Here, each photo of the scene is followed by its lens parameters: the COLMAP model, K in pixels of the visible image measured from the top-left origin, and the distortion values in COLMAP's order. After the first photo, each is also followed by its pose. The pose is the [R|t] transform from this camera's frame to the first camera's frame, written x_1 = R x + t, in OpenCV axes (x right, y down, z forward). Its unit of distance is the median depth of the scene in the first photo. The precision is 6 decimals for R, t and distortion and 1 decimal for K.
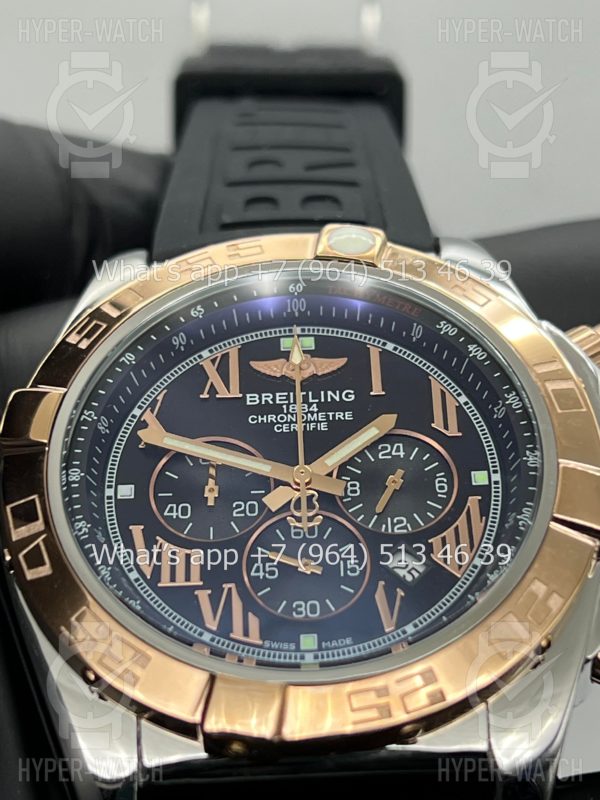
lens RADIAL K [[1934.0, 0, 298.1], [0, 1934.0, 401.2], [0, 0, 1]] dist [0.214420, 0.000000]
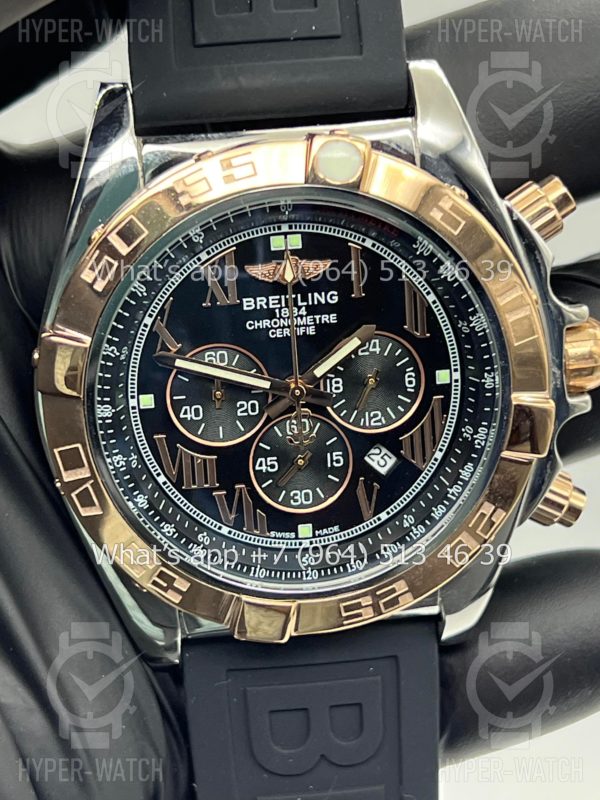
lens RADIAL K [[1934.0, 0, 300.0], [0, 1934.0, 401.7], [0, 0, 1]] dist [0.214420, 0.000000]
pose [[0.992291, -0.059934, 0.108474, -0.124388], [-0.040748, 0.668836, 0.742292, -0.833794], [-0.117040, -0.740990, 0.661238, 0.208474]]
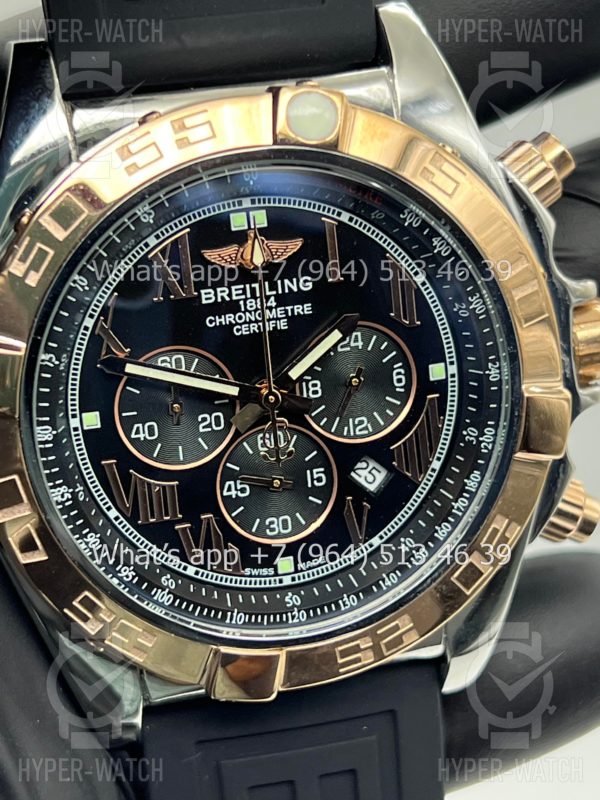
lens RADIAL K [[1934.0, 0, 299.1], [0, 1934.0, 401.8], [0, 0, 1]] dist [0.214420, 0.000000]
pose [[0.968690, -0.113271, 0.220927, -0.202779], [-0.077628, 0.707054, 0.702886, -0.657968], [-0.235824, -0.698029, 0.676123, 0.318854]]
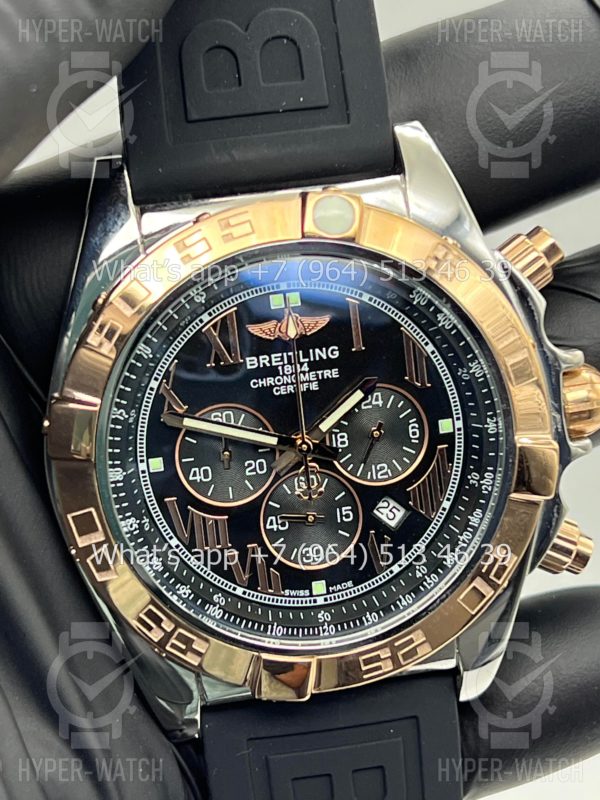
lens RADIAL K [[1934.0, 0, 299.6], [0, 1934.0, 394.0], [0, 0, 1]] dist [0.214420, 0.000000]
pose [[0.984623, -0.103032, 0.141071, -0.165855], [-0.017766, 0.744304, 0.667605, -0.784450], [-0.173784, -0.659845, 0.731029, 0.141298]]
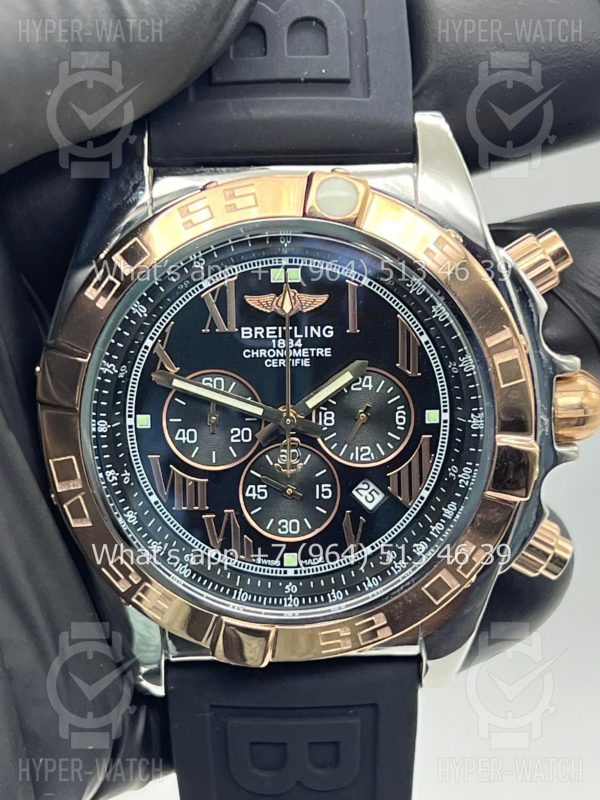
lens RADIAL K [[1934.0, 0, 300.0], [0, 1934.0, 401.4], [0, 0, 1]] dist [0.214420, 0.000000]
pose [[0.999141, 0.008867, 0.040481, -0.039767], [-0.034216, 0.727609, 0.685138, -0.804564], [-0.023379, -0.685935, 0.727287, 0.116733]]
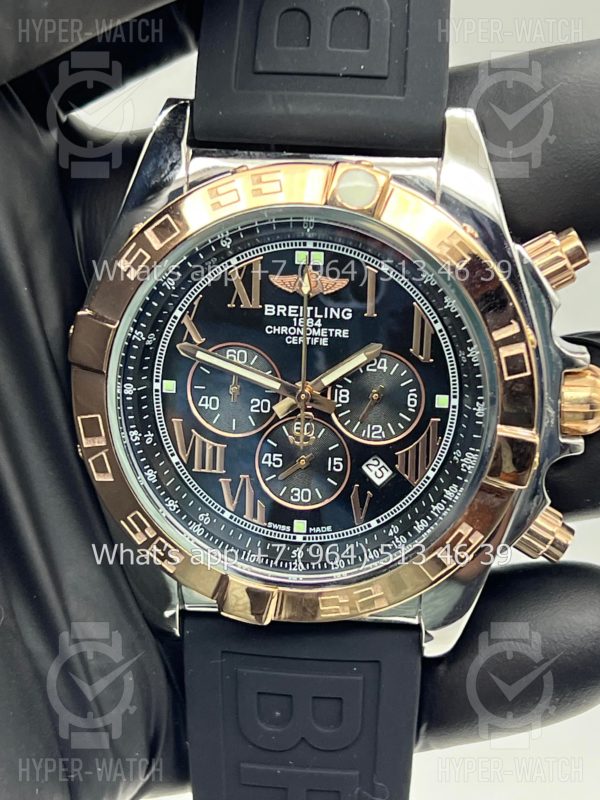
lens RADIAL K [[1934.0, 0, 297.0], [0, 1934.0, 403.9], [0, 0, 1]] dist [0.214420, 0.000000]
pose [[0.994531, 0.078814, -0.068538, 0.086298], [-0.005216, 0.692861, 0.721052, -0.882391], [0.104316, -0.716751, 0.689483, 0.105539]]
